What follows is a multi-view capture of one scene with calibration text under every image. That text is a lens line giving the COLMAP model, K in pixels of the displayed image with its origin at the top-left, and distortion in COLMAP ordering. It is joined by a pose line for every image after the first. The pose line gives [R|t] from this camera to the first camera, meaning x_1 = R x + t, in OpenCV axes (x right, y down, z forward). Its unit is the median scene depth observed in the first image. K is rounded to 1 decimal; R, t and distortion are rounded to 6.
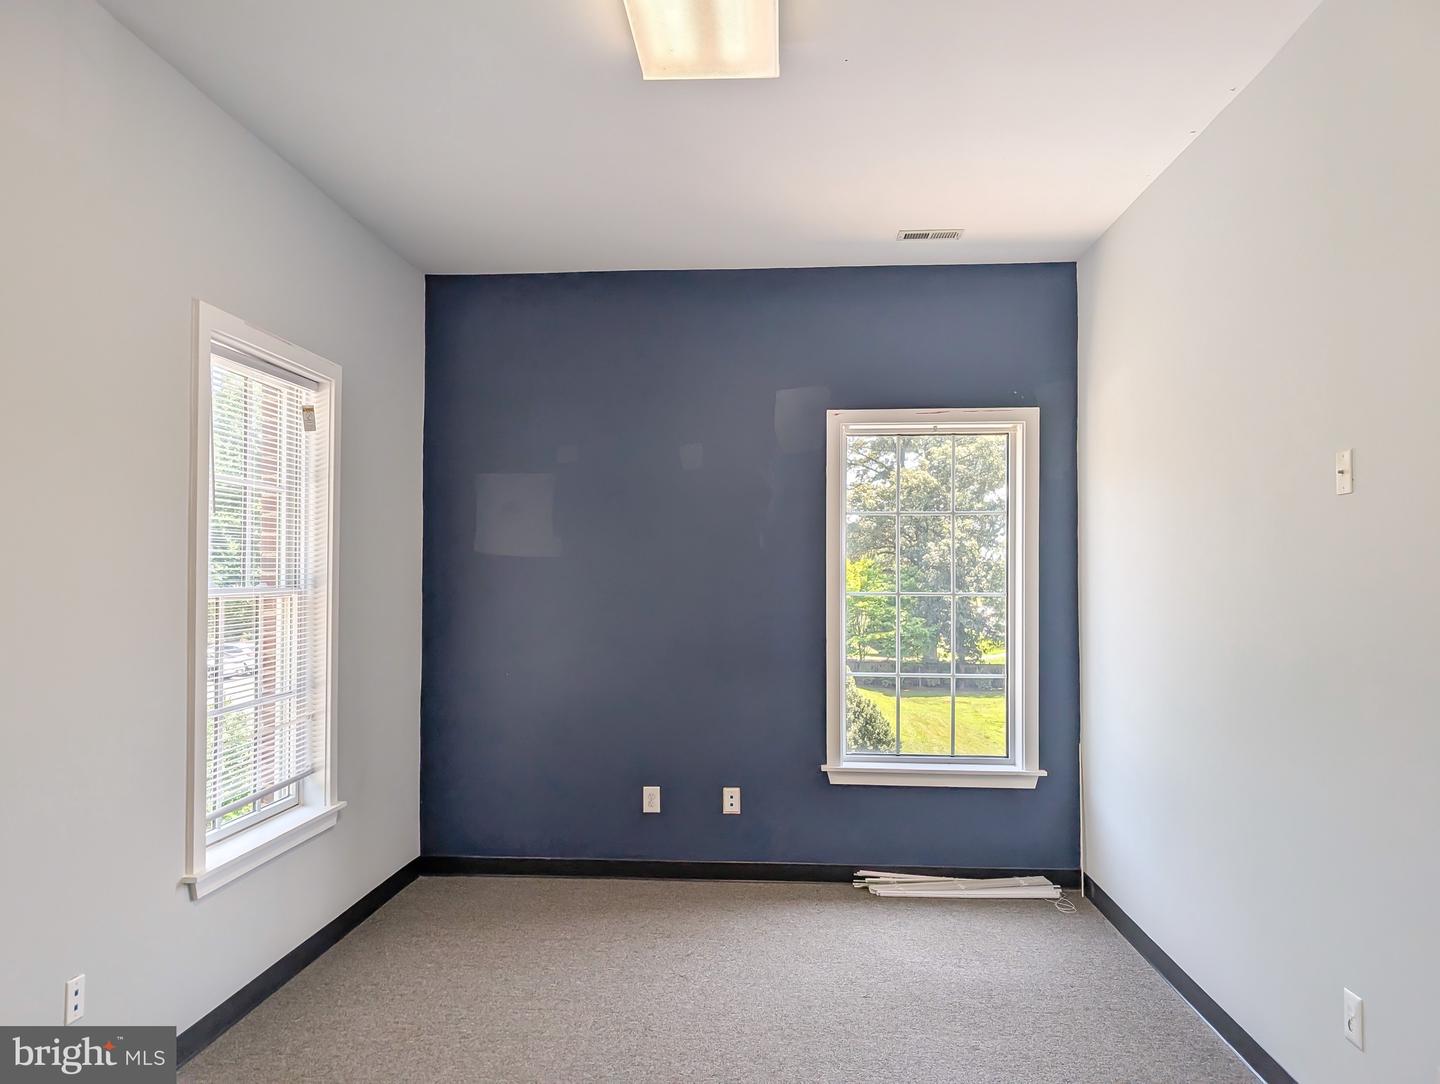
lens RADIAL K [[1045.8, 0, 713.2], [0, 1045.8, 555.9], [0, 0, 1]] dist [0.018666, -0.004287]
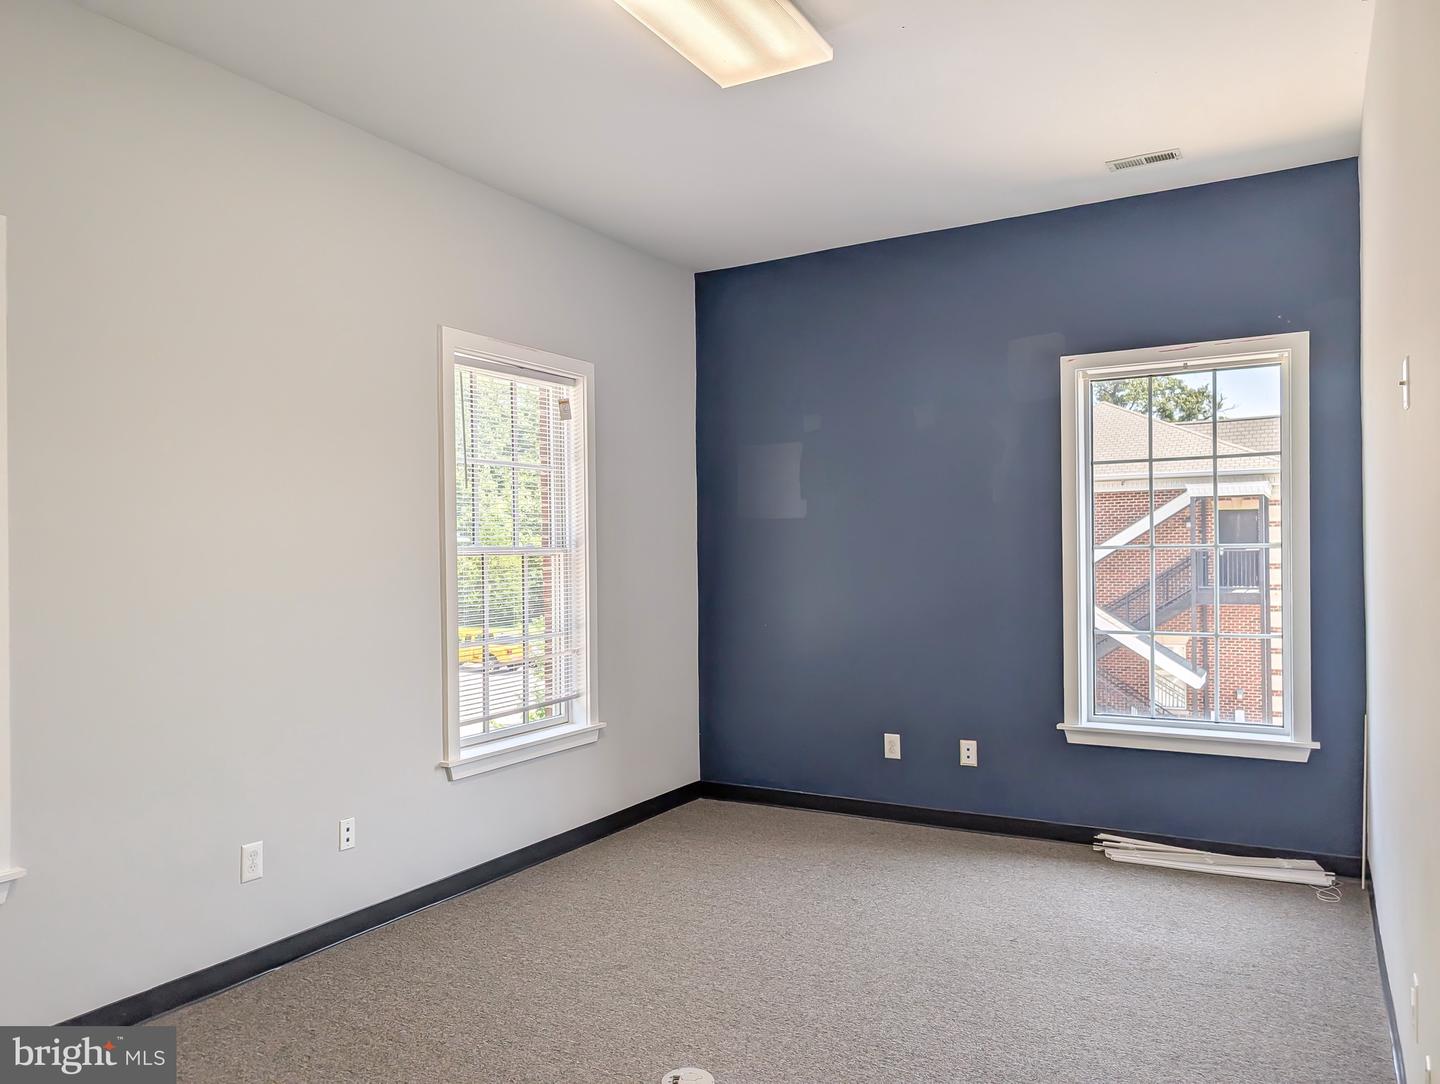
lens RADIAL K [[1054.3, 0, 716.8], [0, 1054.3, 552.0], [0, 0, 1]] dist [0.012431, -0.002503]
pose [[0.892373, -0.015686, -0.451026, 0.273606], [0.025504, 0.999551, 0.015698, 0.017514], [0.450577, -0.025511, 0.892373, -0.020352]]
